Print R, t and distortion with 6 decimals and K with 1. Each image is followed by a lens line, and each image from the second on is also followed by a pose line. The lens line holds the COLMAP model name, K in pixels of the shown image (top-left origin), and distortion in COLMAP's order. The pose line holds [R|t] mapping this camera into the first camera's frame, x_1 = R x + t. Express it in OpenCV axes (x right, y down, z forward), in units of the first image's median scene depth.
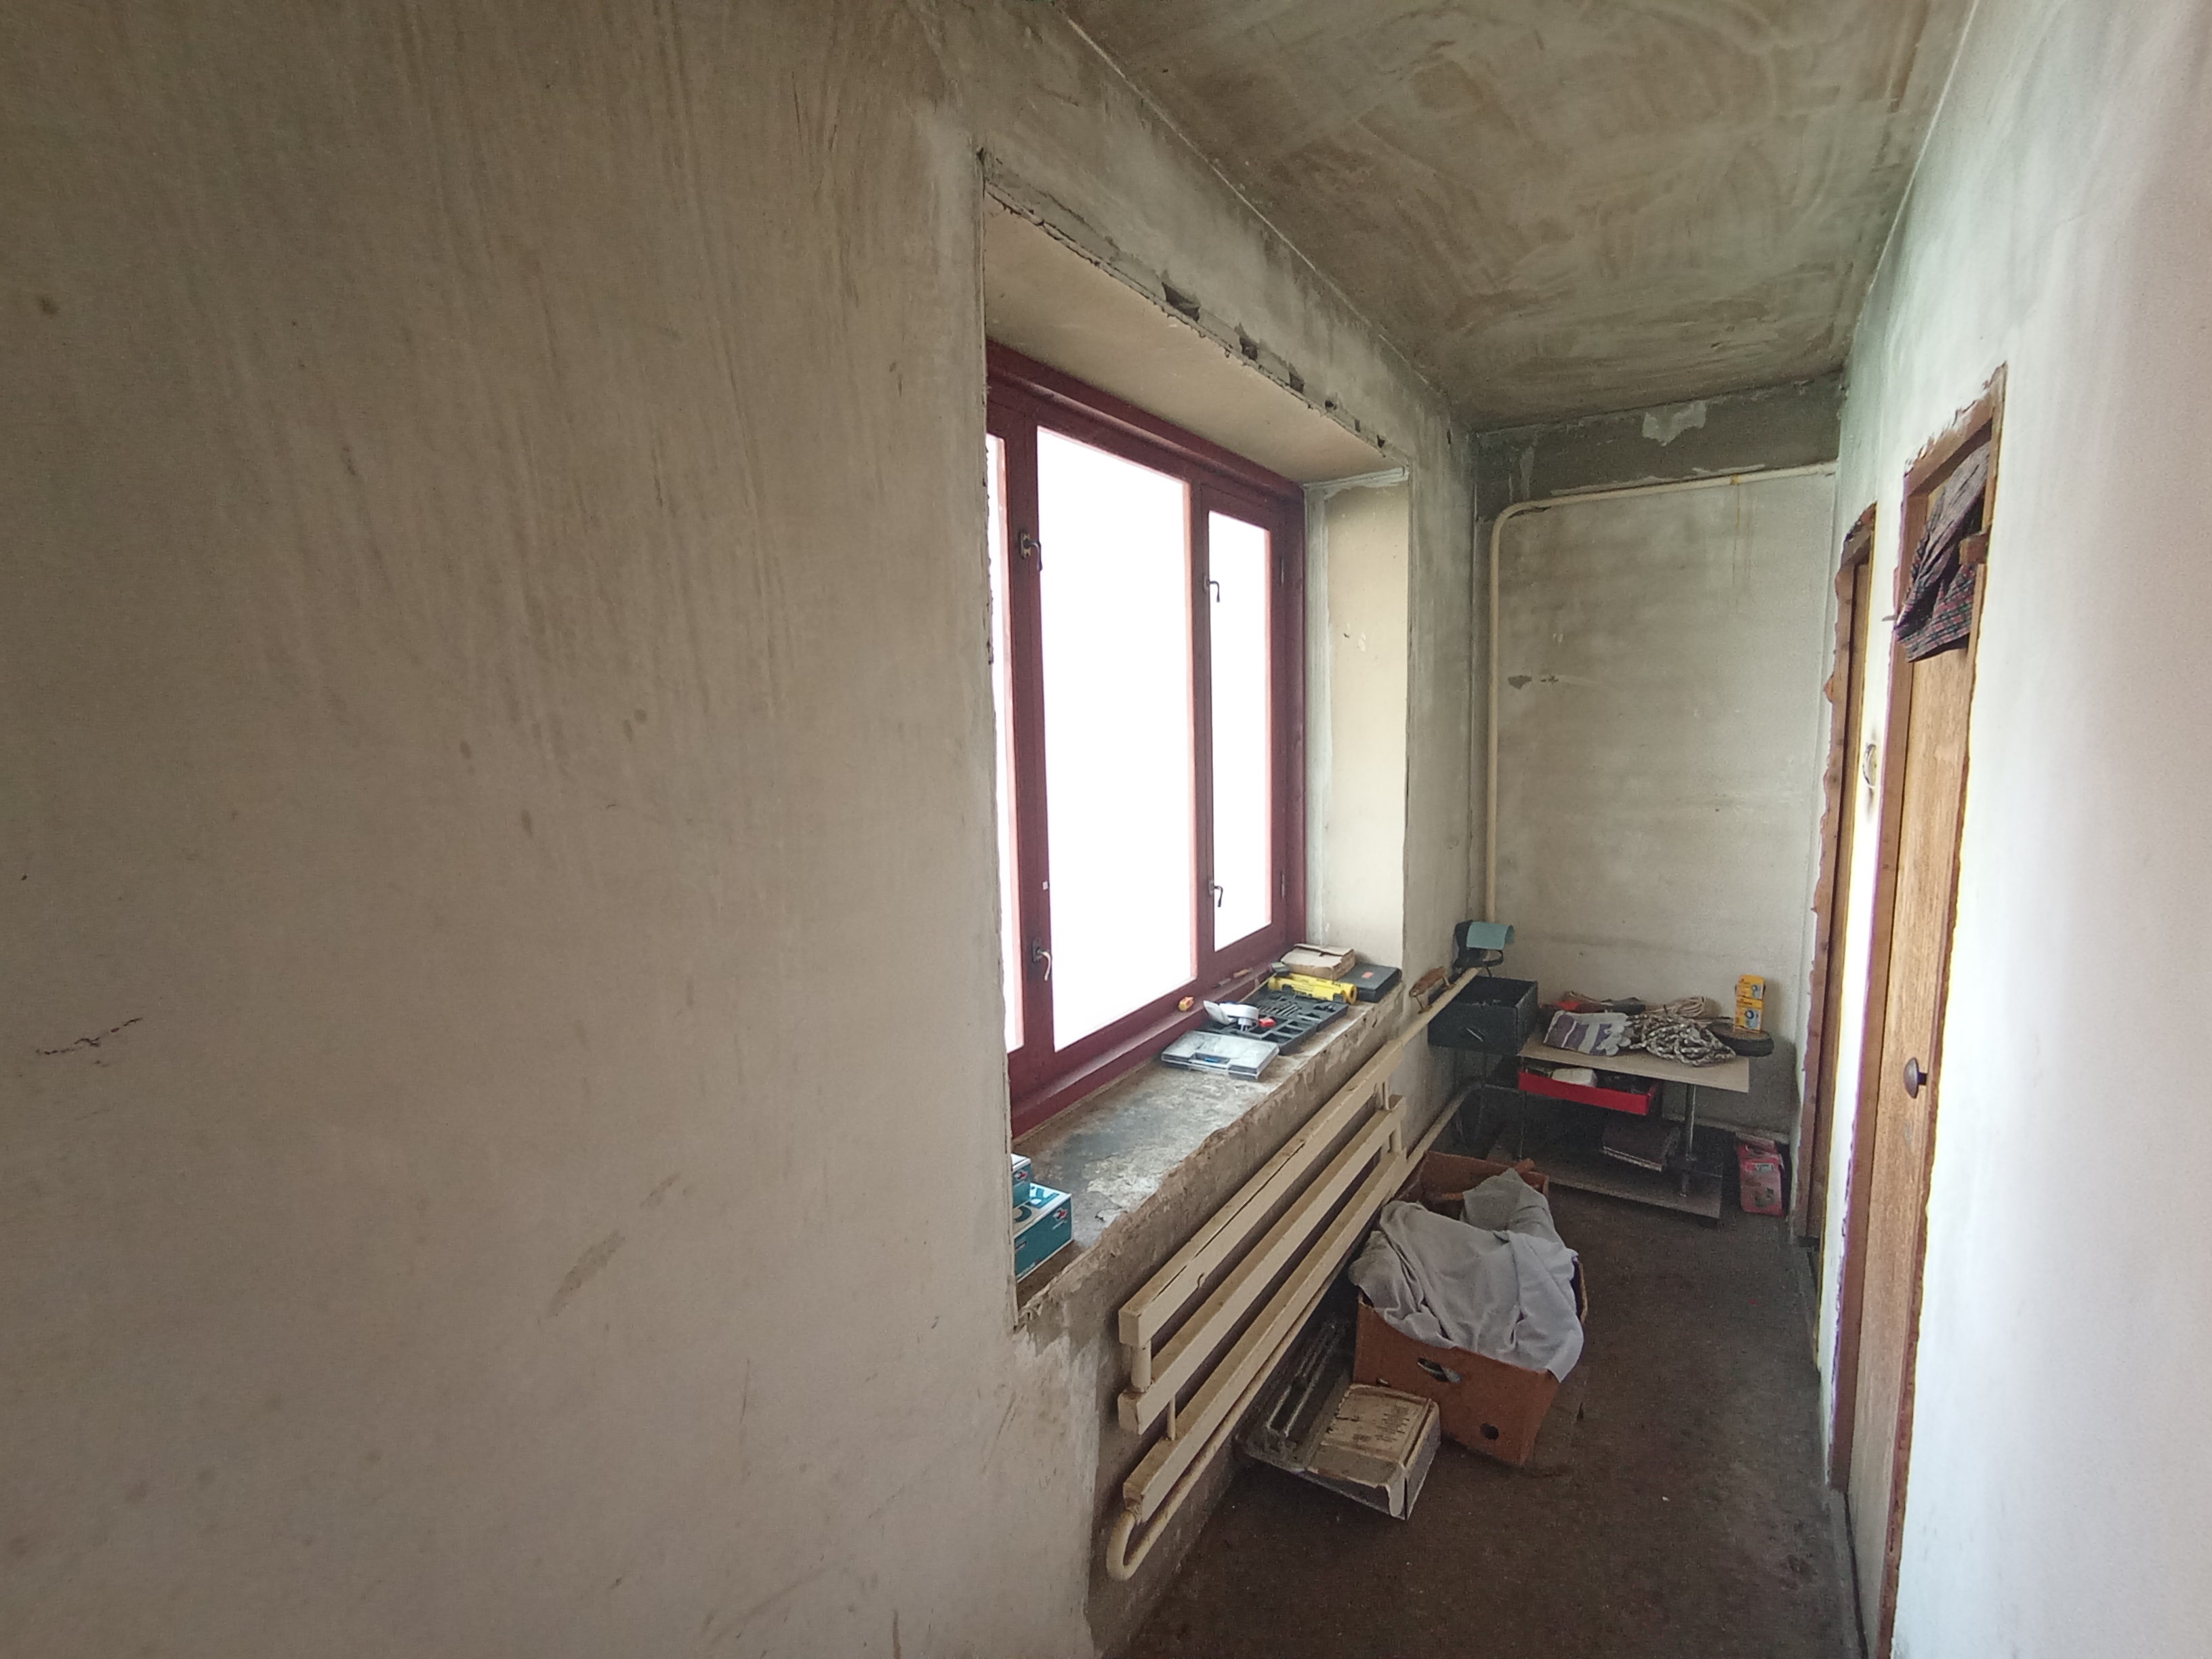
lens RADIAL K [[1009.6, 0, 1100.0], [0, 1009.6, 833.8], [0, 0, 1]] dist [-0.055496, 0.038183]
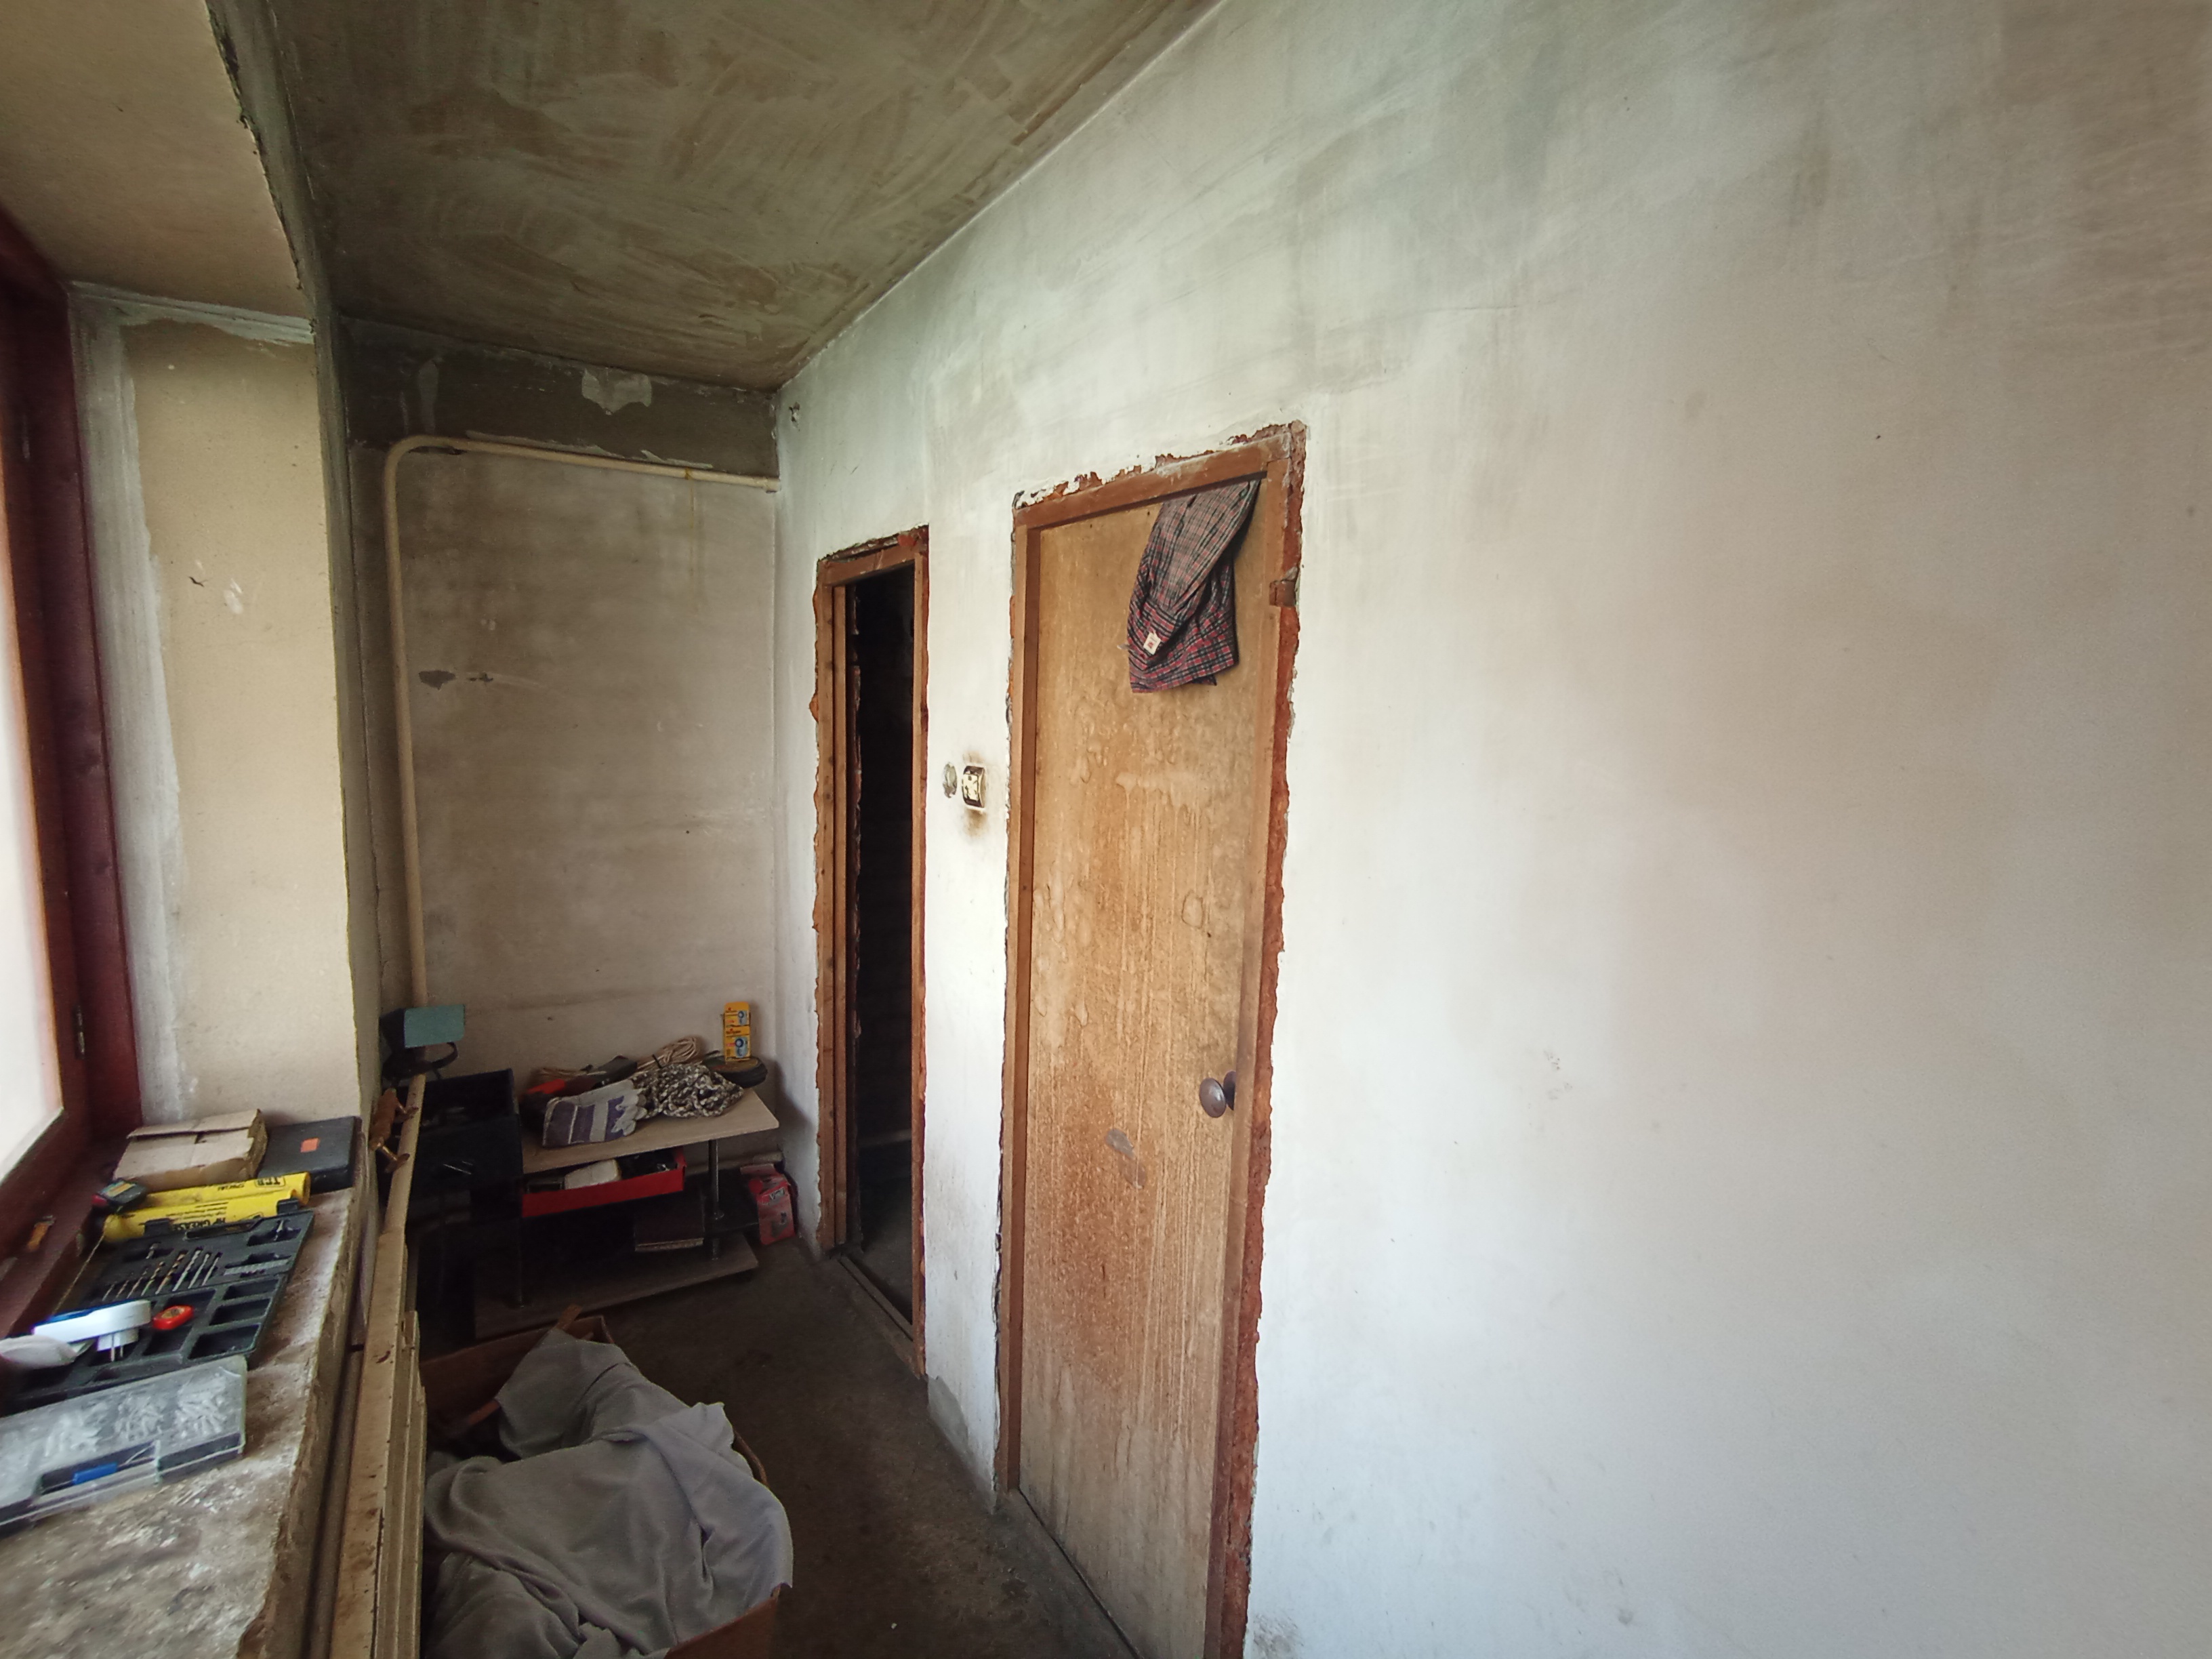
lens RADIAL K [[1009.6, 0, 1100.0], [0, 1009.6, 833.8], [0, 0, 1]] dist [-0.055496, 0.038183]
pose [[0.410623, -0.072693, 0.908903, -0.066913], [0.076528, 0.996047, 0.045089, -0.036855], [-0.908588, 0.051042, 0.414563, 0.284117]]
